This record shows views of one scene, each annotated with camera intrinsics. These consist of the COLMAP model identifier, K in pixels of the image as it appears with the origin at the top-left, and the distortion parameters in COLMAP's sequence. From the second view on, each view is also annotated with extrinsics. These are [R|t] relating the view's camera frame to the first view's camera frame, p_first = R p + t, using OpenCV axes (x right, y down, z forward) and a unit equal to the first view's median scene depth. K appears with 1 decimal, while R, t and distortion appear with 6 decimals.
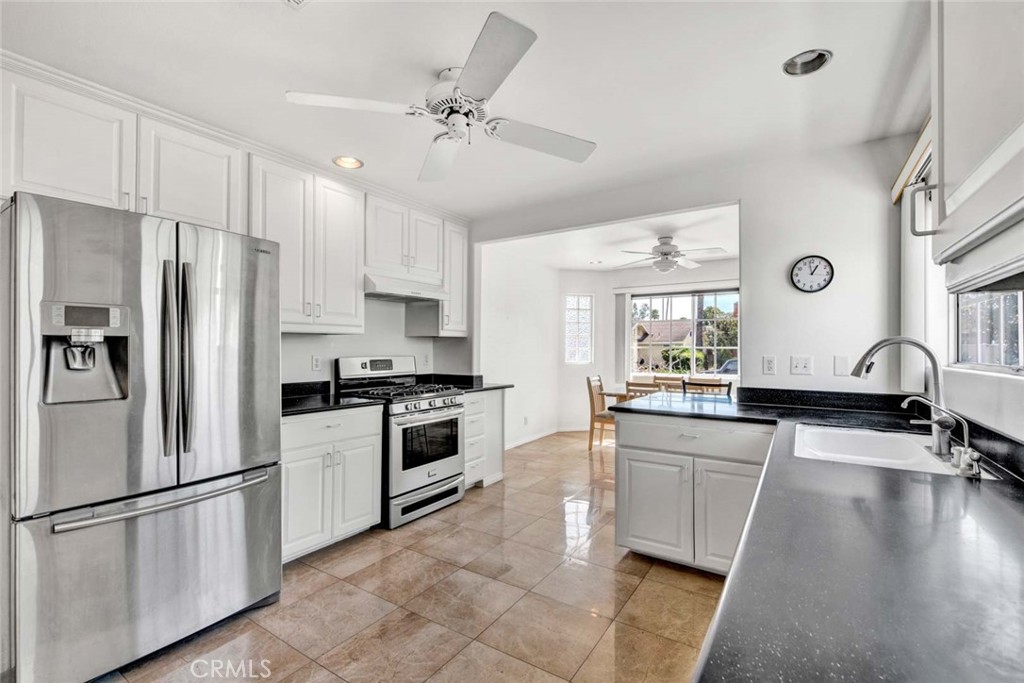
lens RADIAL K [[436.5, 0, 516.7], [0, 436.5, 346.6], [0, 0, 1]] dist [-0.010527, -0.001247]
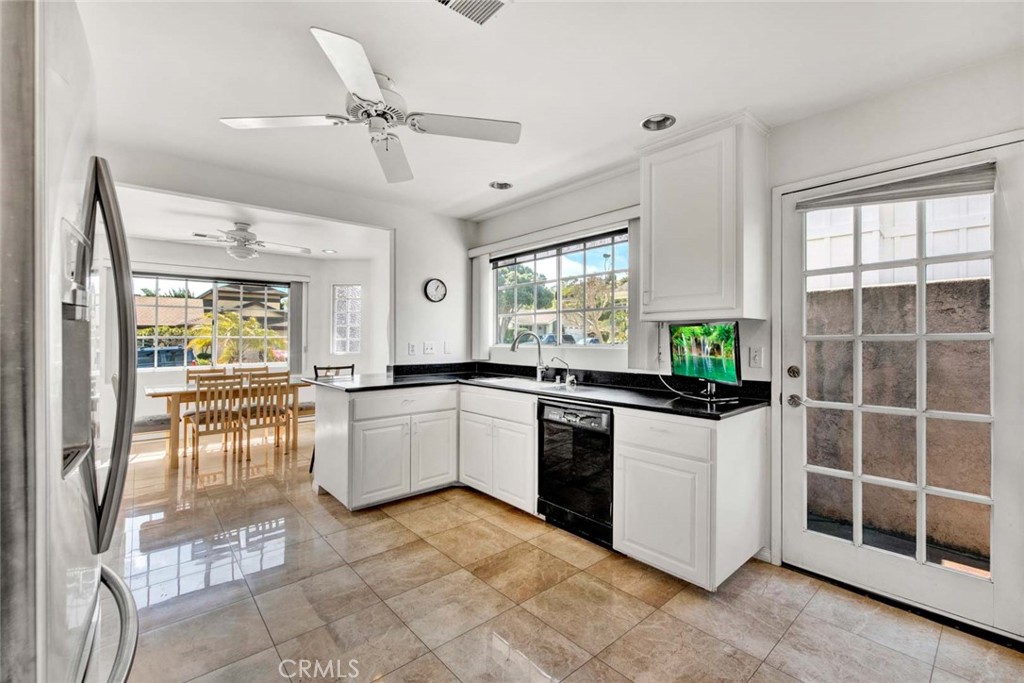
lens RADIAL K [[436.5, 0, 512.5], [0, 436.5, 342.6], [0, 0, 1]] dist [-0.010527, -0.001247]
pose [[0.289958, -0.014292, 0.956933, -0.772486], [0.002971, 0.999897, 0.014034, 0.003601], [-0.957035, -0.001226, 0.289971, 0.270139]]
